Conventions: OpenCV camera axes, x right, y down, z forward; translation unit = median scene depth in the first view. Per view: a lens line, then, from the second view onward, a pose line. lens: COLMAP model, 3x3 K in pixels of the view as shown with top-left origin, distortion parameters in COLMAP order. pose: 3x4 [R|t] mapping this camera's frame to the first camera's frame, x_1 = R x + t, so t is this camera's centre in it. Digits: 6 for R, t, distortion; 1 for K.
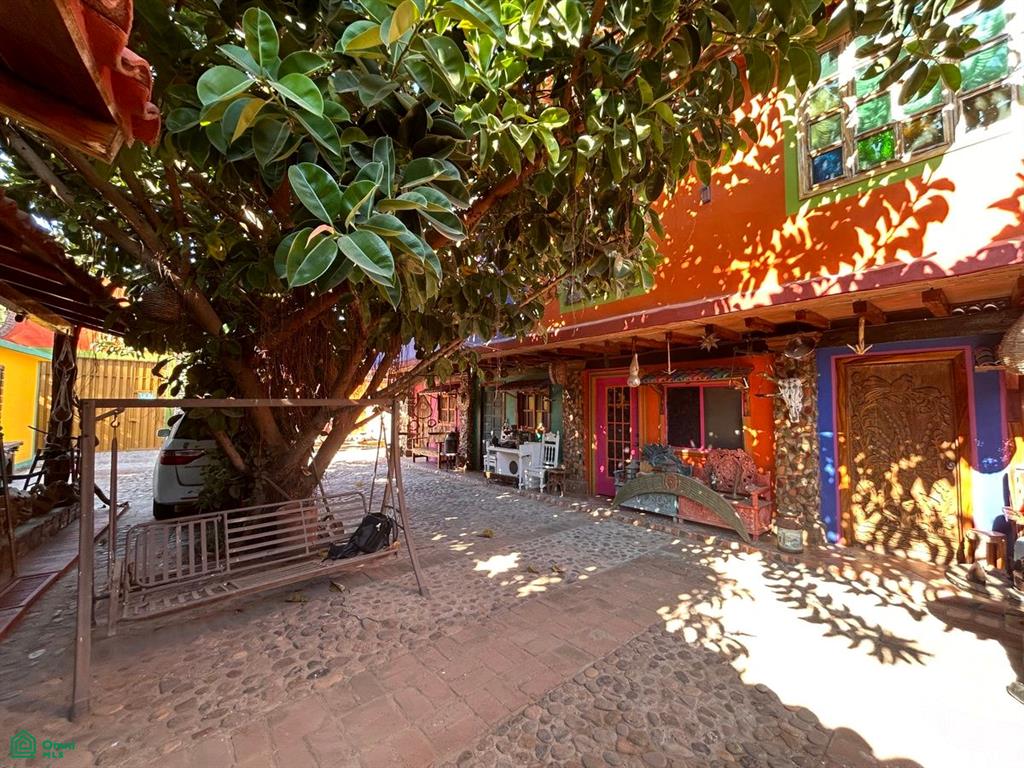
lens RADIAL K [[414.3, 0, 508.6], [0, 414.3, 384.1], [0, 0, 1]] dist [-0.000332, 0.001287]
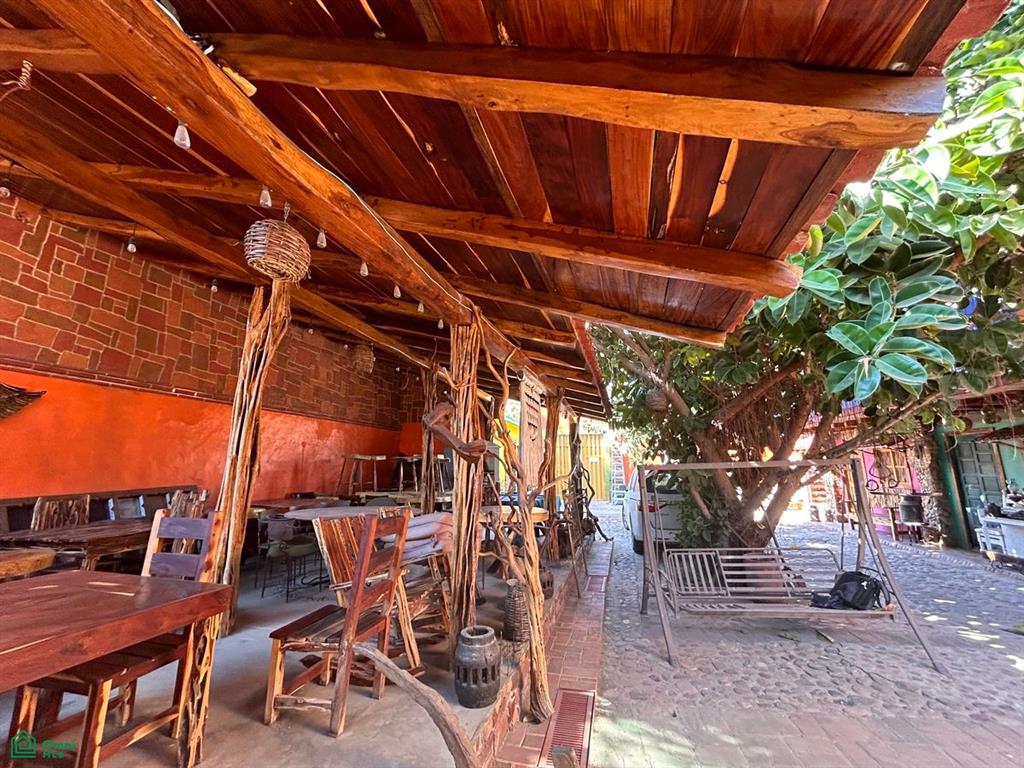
lens RADIAL K [[414.3, 0, 517.2], [0, 414.3, 387.1], [0, 0, 1]] dist [-0.000332, 0.001287]
pose [[0.664614, -0.153322, -0.731287, -0.040786], [0.057026, 0.986274, -0.154956, -0.022744], [0.745008, 0.061283, 0.664235, -0.257835]]
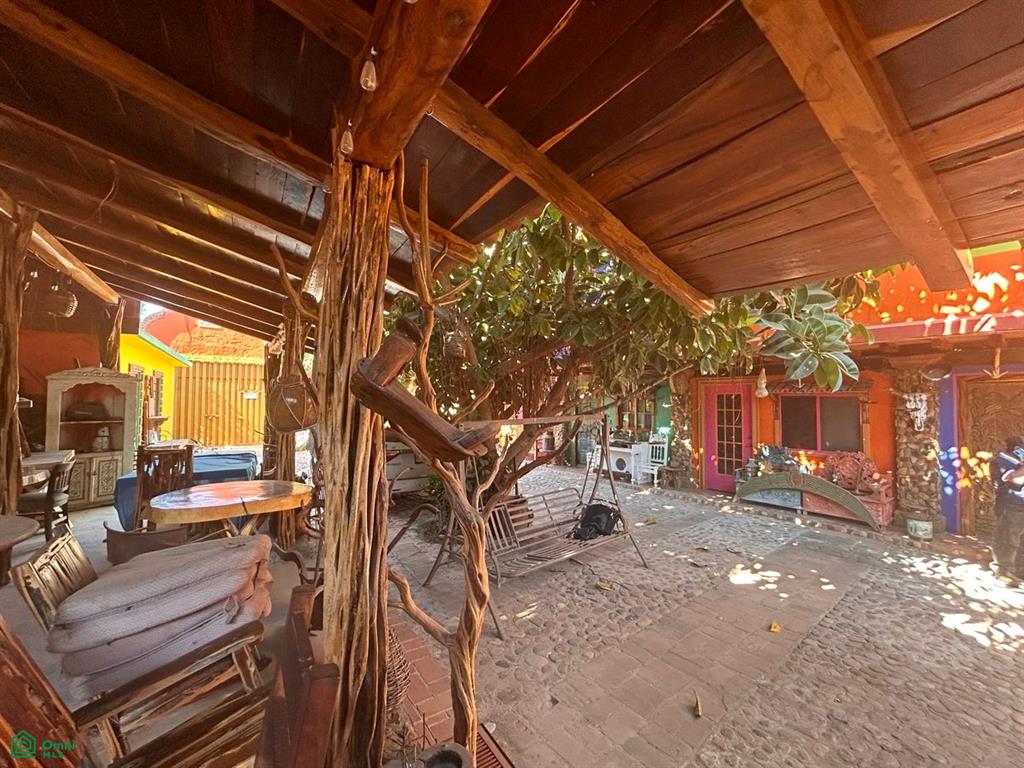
lens RADIAL K [[414.3, 0, 513.7], [0, 414.3, 386.1], [0, 0, 1]] dist [-0.000332, 0.001287]
pose [[0.999396, -0.001831, -0.034697, -0.407944], [0.002687, 0.999693, 0.024643, -0.064555], [0.034642, -0.024722, 0.999094, -0.206278]]
